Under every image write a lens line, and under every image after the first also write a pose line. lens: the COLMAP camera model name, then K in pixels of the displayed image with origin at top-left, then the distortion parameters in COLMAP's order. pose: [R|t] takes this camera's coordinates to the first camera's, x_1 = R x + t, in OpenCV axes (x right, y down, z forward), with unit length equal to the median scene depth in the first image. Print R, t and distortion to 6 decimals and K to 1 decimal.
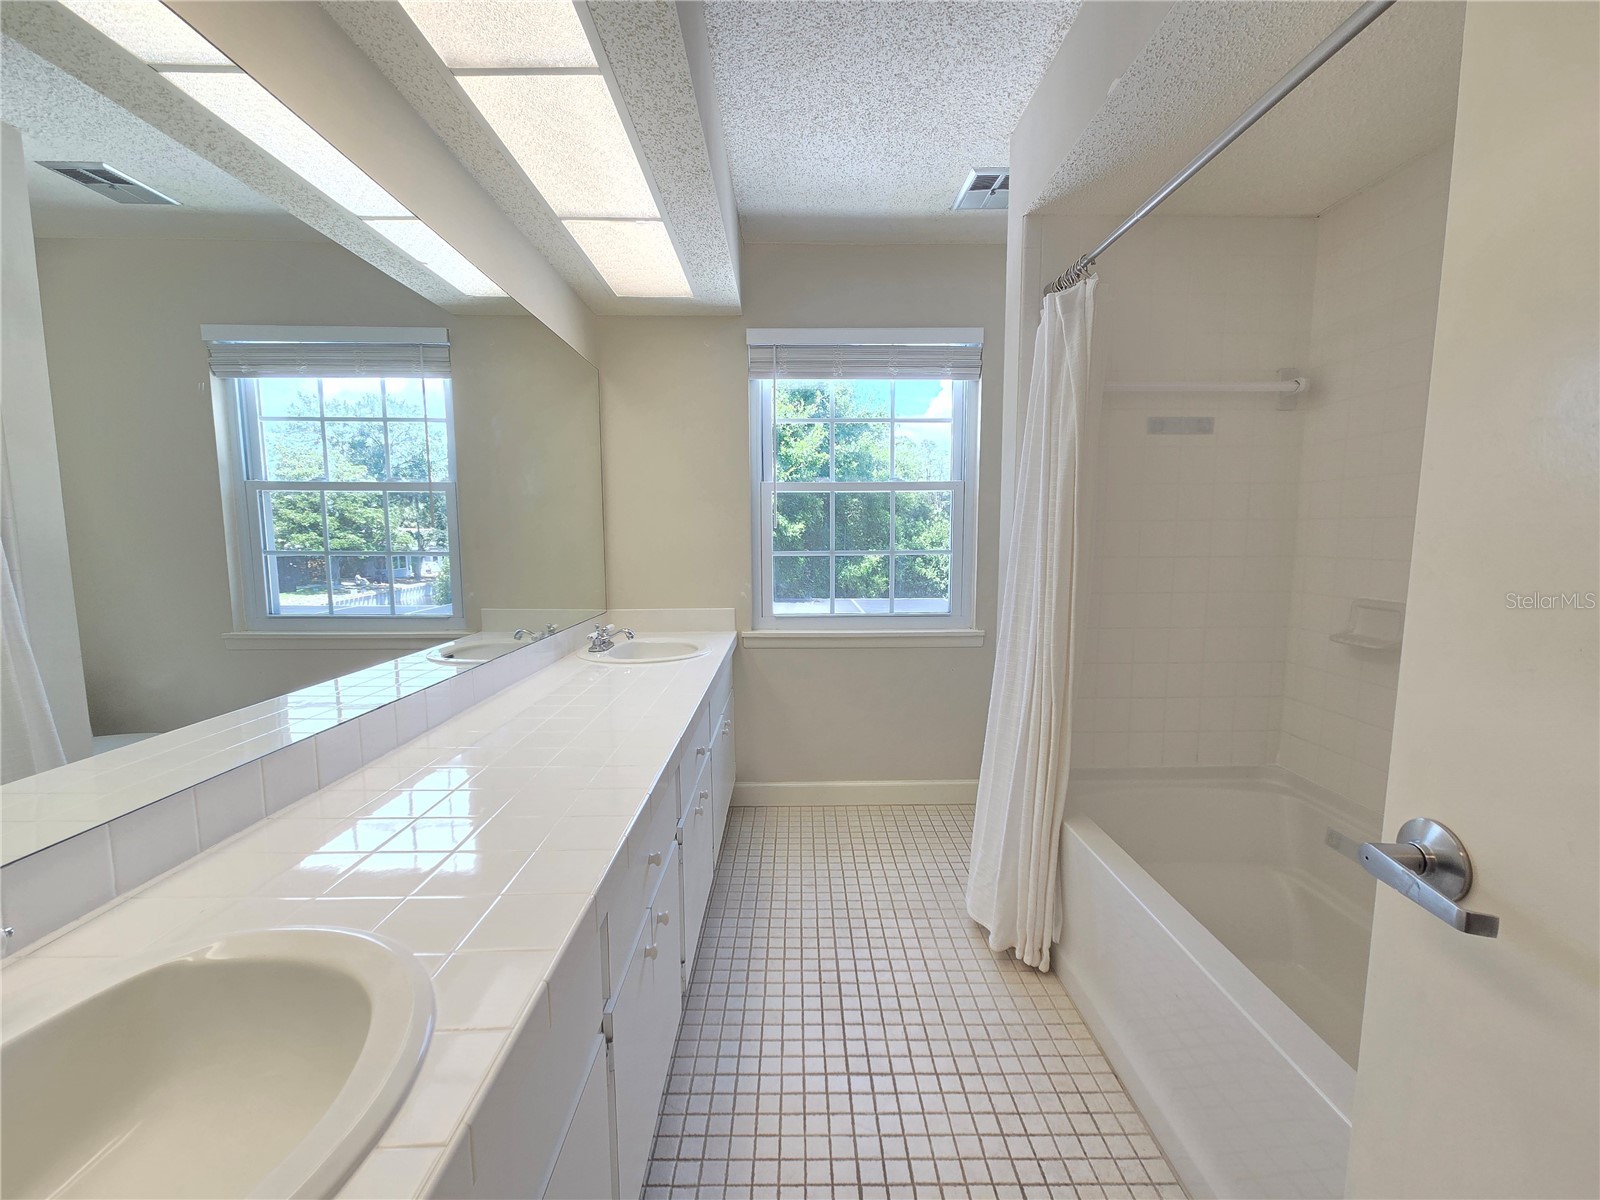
lens RADIAL K [[656.4, 0, 799.9], [0, 656.4, 601.2], [0, 0, 1]] dist [0.000793, 0.000981]
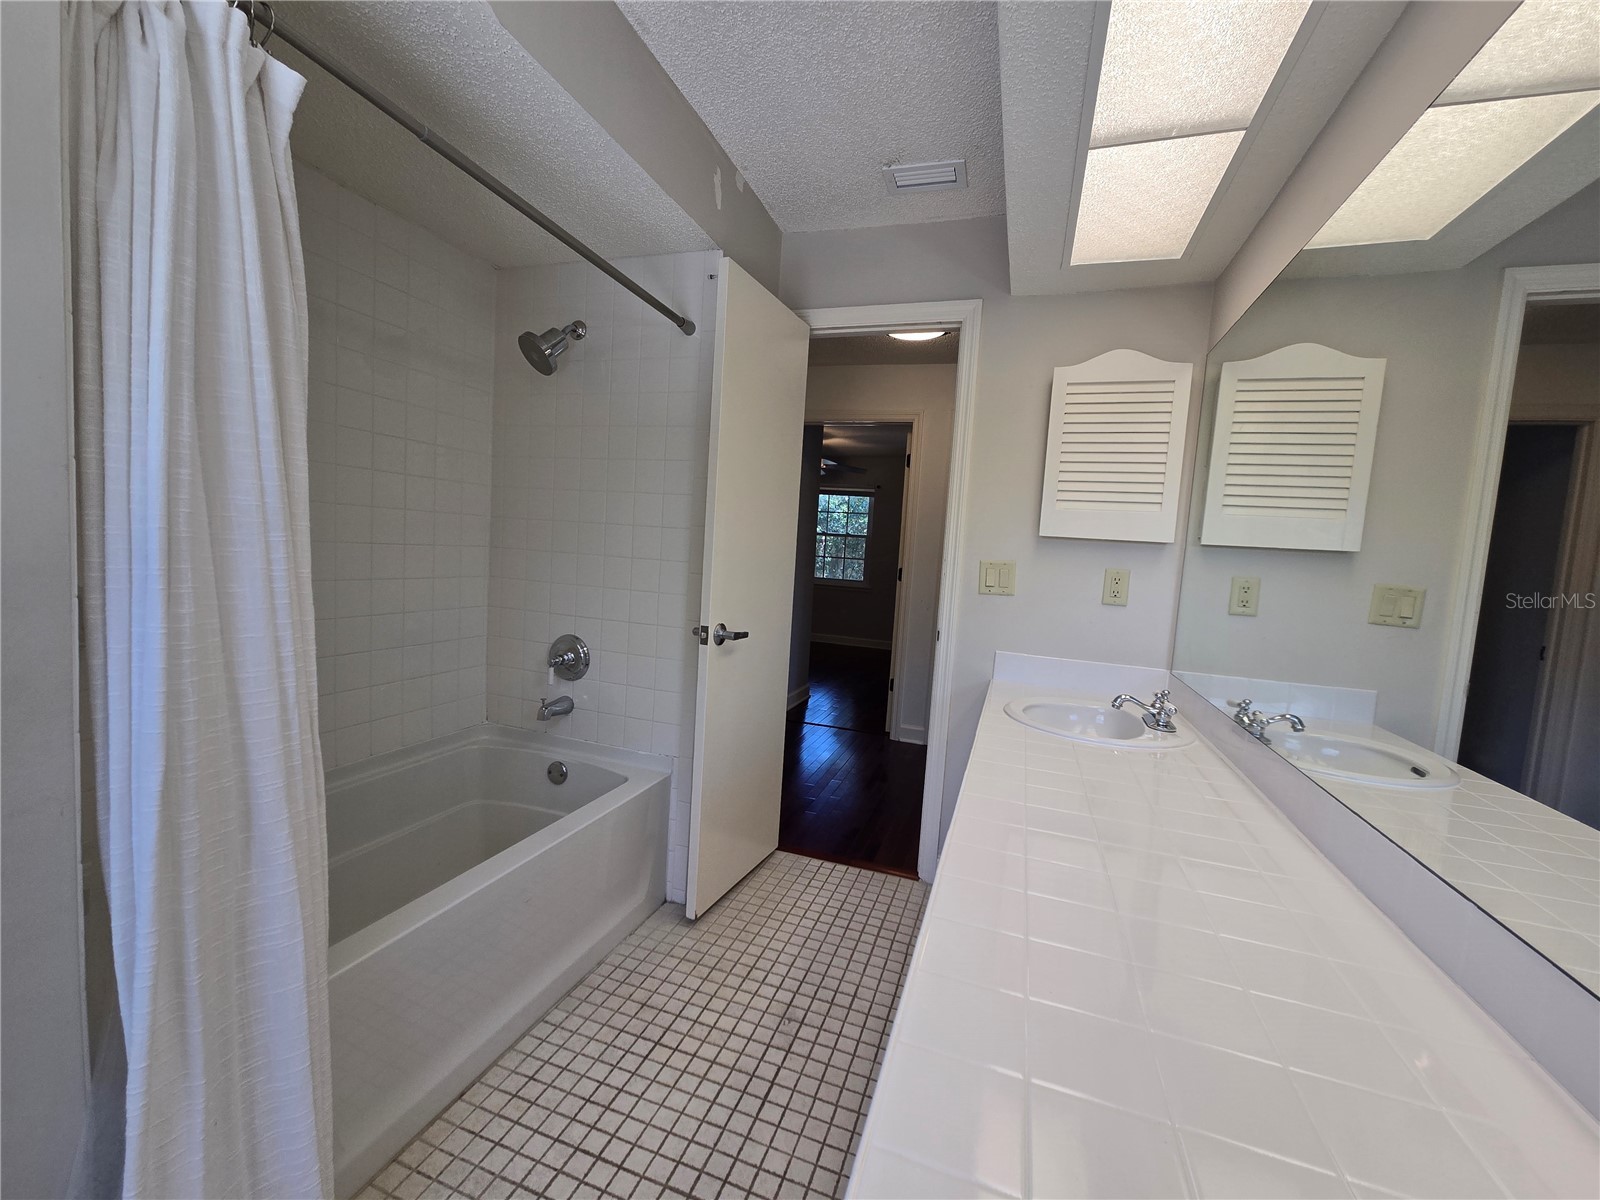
lens RADIAL K [[656.4, 0, 799.9], [0, 656.4, 598.2], [0, 0, 1]] dist [0.000793, 0.000981]
pose [[-0.941690, -0.084061, 0.325811, -0.249533], [-0.029412, 0.985149, 0.169165, -0.175215], [-0.335193, 0.149718, -0.930178, 1.753612]]
